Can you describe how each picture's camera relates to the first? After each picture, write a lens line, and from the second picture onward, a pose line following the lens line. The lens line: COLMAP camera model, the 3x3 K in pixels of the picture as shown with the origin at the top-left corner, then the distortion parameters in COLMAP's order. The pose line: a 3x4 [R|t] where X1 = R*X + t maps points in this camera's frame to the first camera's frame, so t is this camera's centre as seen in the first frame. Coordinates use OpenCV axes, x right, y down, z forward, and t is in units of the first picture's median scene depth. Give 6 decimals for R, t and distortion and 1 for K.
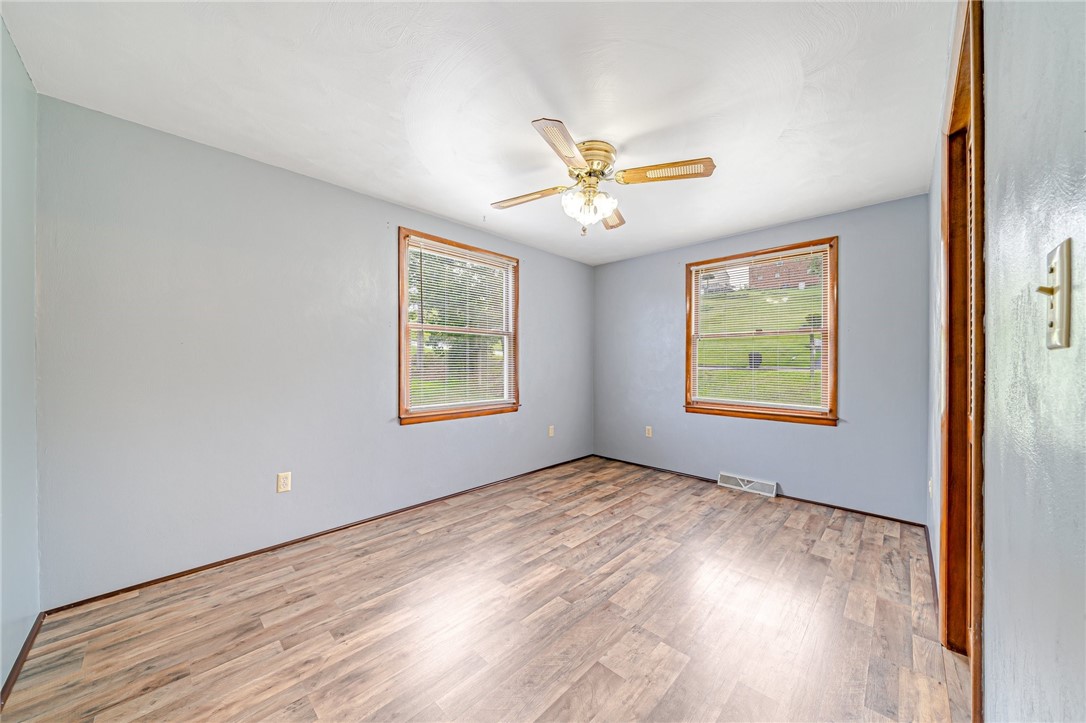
lens RADIAL K [[383.7, 0, 535.6], [0, 383.7, 363.6], [0, 0, 1]] dist [-0.007577, -0.000559]
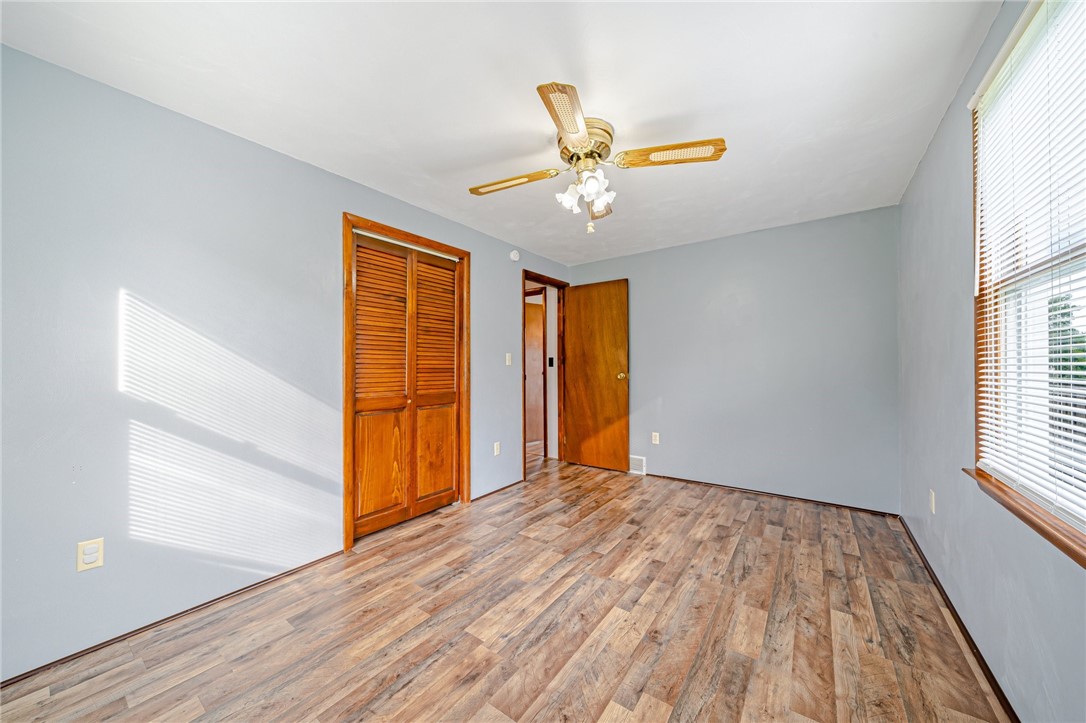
lens RADIAL K [[383.7, 0, 542.8], [0, 383.7, 363.5], [0, 0, 1]] dist [-0.007577, -0.000559]
pose [[-0.987749, 0.002988, -0.156024, 0.379753], [0.004272, 0.999960, -0.007896, 0.001597], [0.155994, -0.008466, -0.987722, 1.858221]]
